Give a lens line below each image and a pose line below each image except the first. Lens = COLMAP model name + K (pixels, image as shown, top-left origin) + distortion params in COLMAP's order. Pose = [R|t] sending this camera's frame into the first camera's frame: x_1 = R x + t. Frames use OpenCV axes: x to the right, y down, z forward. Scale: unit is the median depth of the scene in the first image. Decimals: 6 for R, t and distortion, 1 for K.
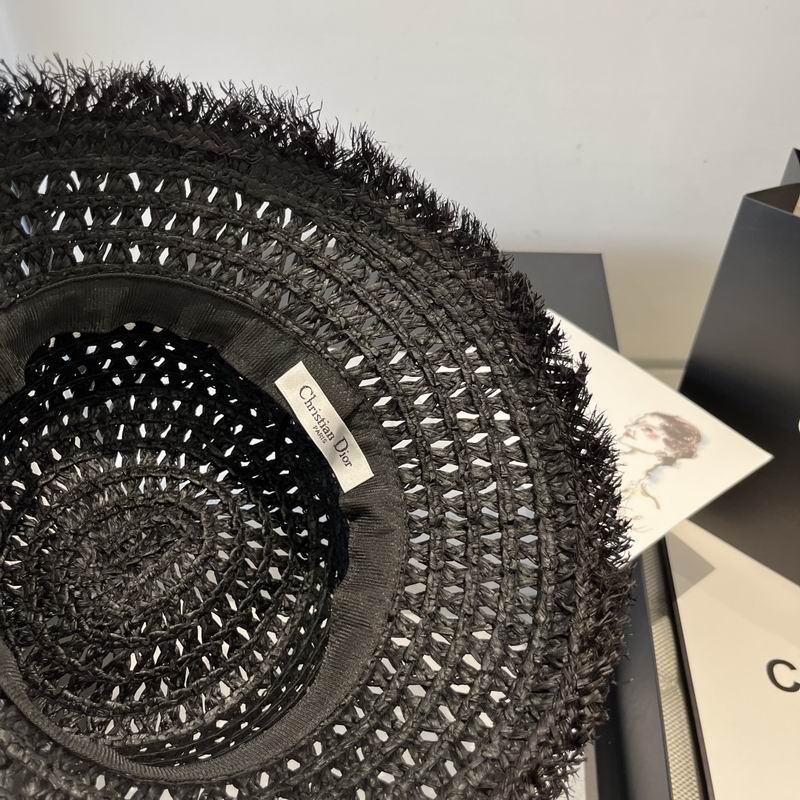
lens RADIAL K [[829.3, 0, 379.2], [0, 829.3, 358.7], [0, 0, 1]] dist [-0.015571, -0.011142]
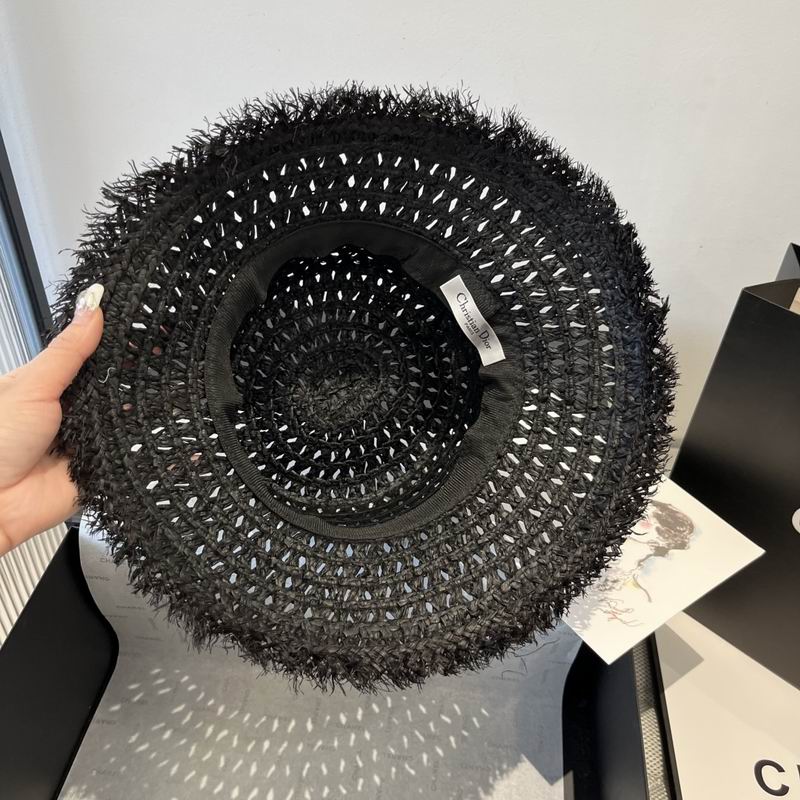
lens RADIAL K [[829.3, 0, 379.2], [0, 829.3, 358.7], [0, 0, 1]] dist [-0.015571, -0.011142]
pose [[0.978835, 0.107271, -0.174283, 0.037551], [-0.040201, 0.935810, 0.350204, -0.343618], [0.200663, -0.335785, 0.920317, -0.344106]]
